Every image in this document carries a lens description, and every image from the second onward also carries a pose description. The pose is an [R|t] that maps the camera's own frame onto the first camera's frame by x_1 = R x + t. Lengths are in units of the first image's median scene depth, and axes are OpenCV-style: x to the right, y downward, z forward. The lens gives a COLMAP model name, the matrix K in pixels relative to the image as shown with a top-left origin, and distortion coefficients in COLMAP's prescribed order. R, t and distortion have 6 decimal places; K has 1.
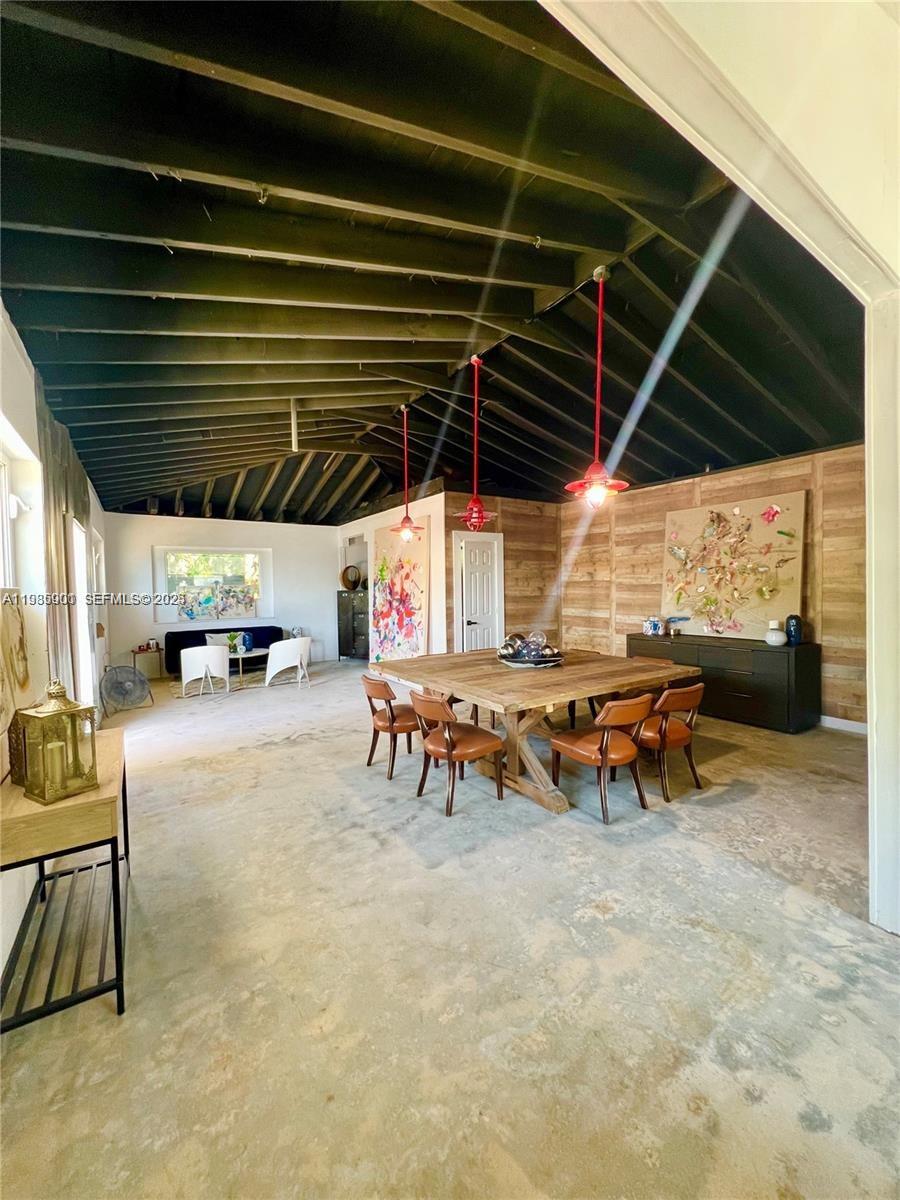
lens RADIAL K [[478.9, 0, 450.0], [0, 478.9, 600.0], [0, 0, 1]] dist [0.000634, -0.000028]
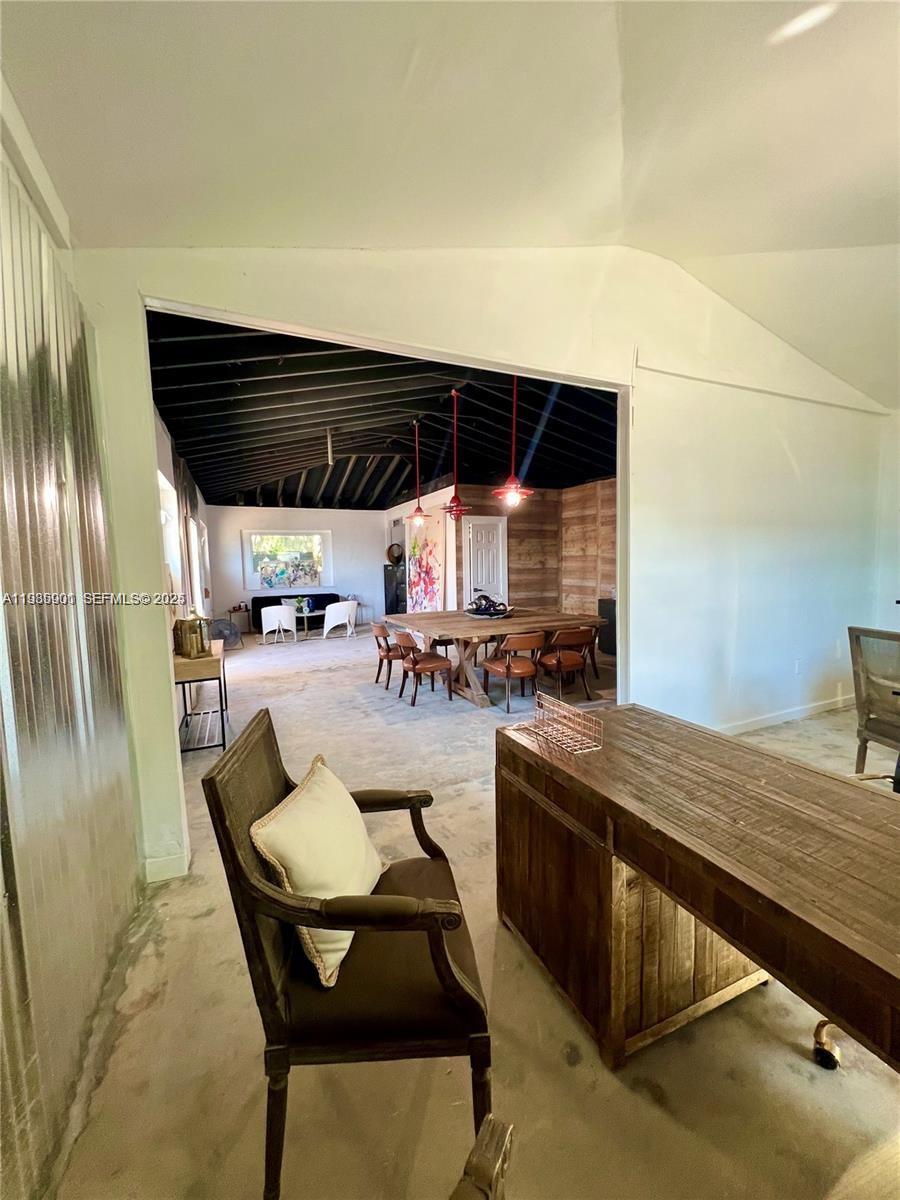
lens RADIAL K [[478.9, 0, 450.0], [0, 478.9, 600.0], [0, 0, 1]] dist [0.000634, -0.000028]
pose [[0.988092, 0.007672, -0.153675, 0.156546], [0.000564, 0.998569, 0.053476, 0.006758], [0.153865, -0.052926, 0.986673, -0.228318]]
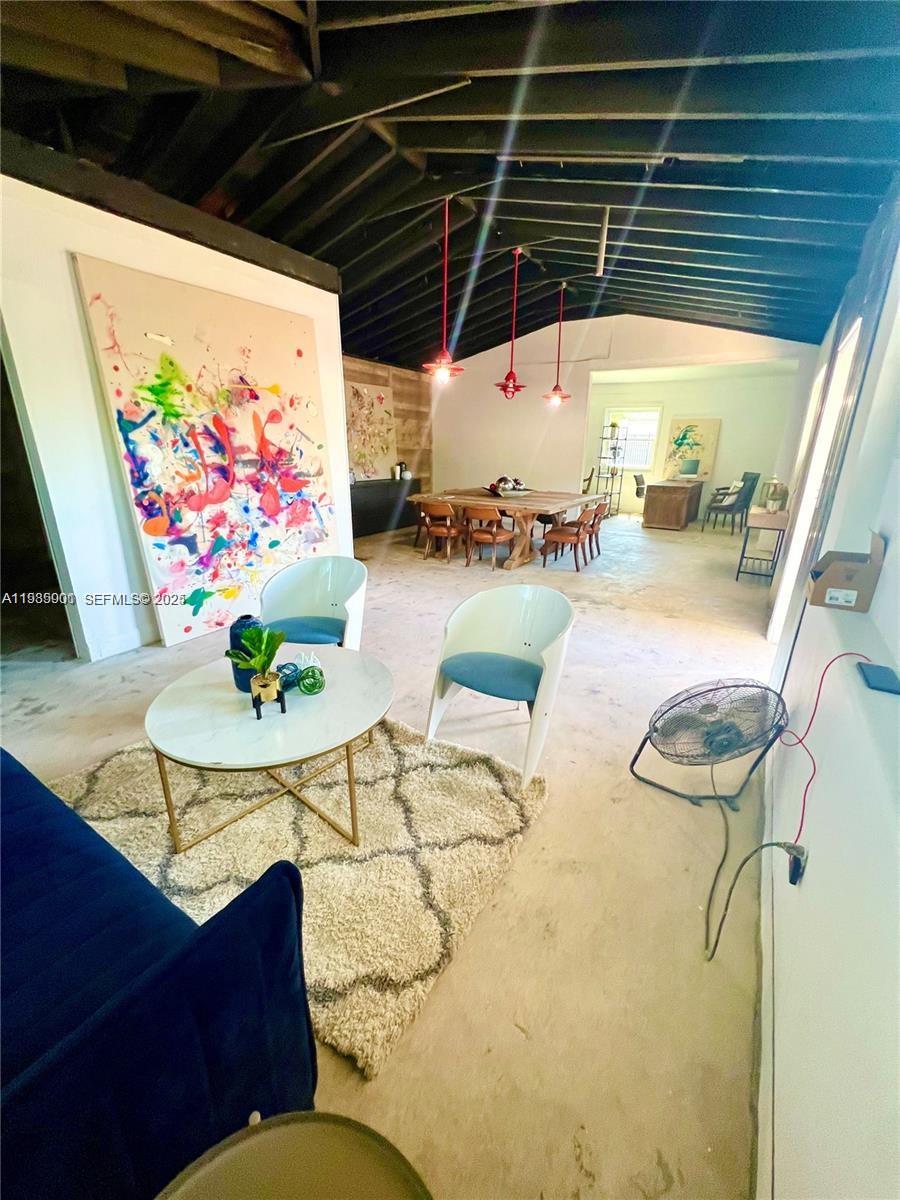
lens RADIAL K [[478.9, 0, 450.0], [0, 478.9, 600.0], [0, 0, 1]] dist [0.000634, -0.000028]
pose [[-0.412724, -0.269912, 0.869946, -0.736732], [0.017569, 0.952550, 0.303876, -0.012851], [-0.910687, 0.140701, -0.388398, 1.091354]]
